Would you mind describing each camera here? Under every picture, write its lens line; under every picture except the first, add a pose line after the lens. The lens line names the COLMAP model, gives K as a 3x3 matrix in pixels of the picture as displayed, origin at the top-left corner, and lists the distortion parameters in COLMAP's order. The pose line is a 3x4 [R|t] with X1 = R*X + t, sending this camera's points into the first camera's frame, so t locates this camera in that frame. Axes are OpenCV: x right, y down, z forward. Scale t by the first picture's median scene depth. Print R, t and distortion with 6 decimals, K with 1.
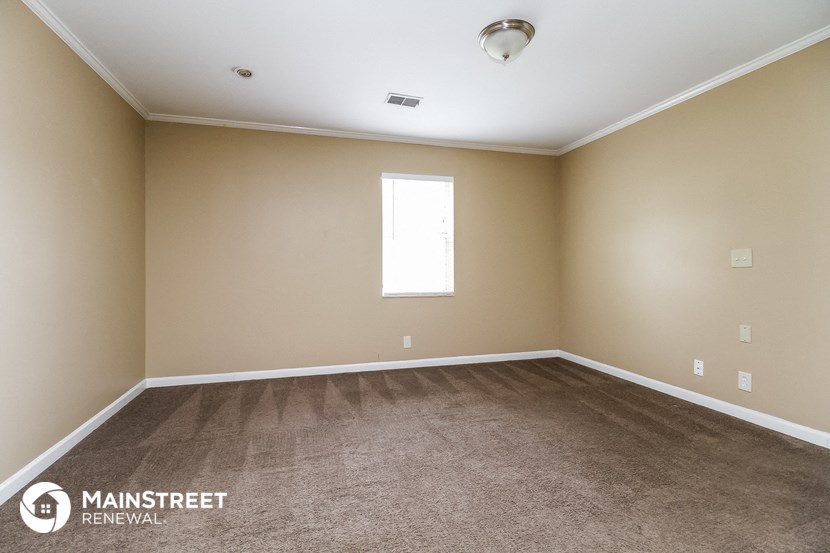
lens RADIAL K [[381.9, 0, 406.3], [0, 381.9, 262.0], [0, 0, 1]] dist [0.002924, -0.002308]
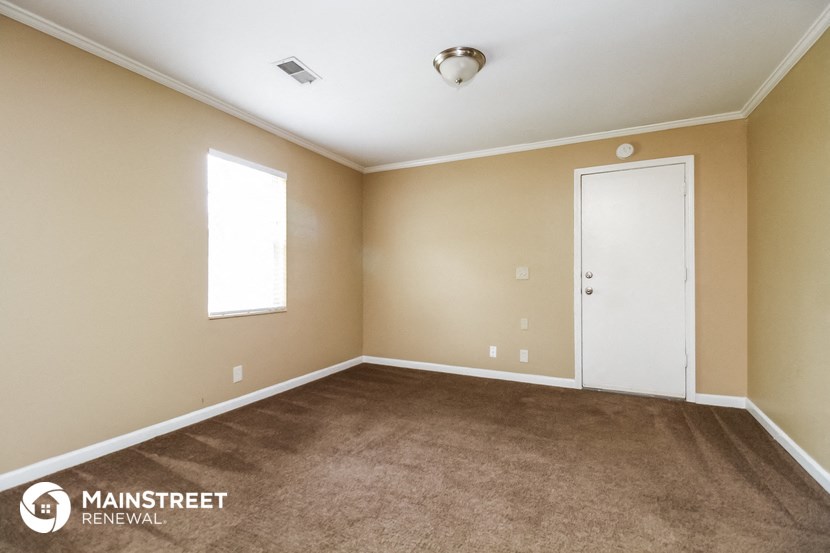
lens RADIAL K [[381.9, 0, 417.3], [0, 381.9, 271.8], [0, 0, 1]] dist [0.002924, -0.002308]
pose [[0.673006, 0.013355, 0.739517, -0.395145], [-0.017282, 0.999848, -0.002329, -0.003954], [-0.739435, -0.011213, 0.673134, 0.247143]]
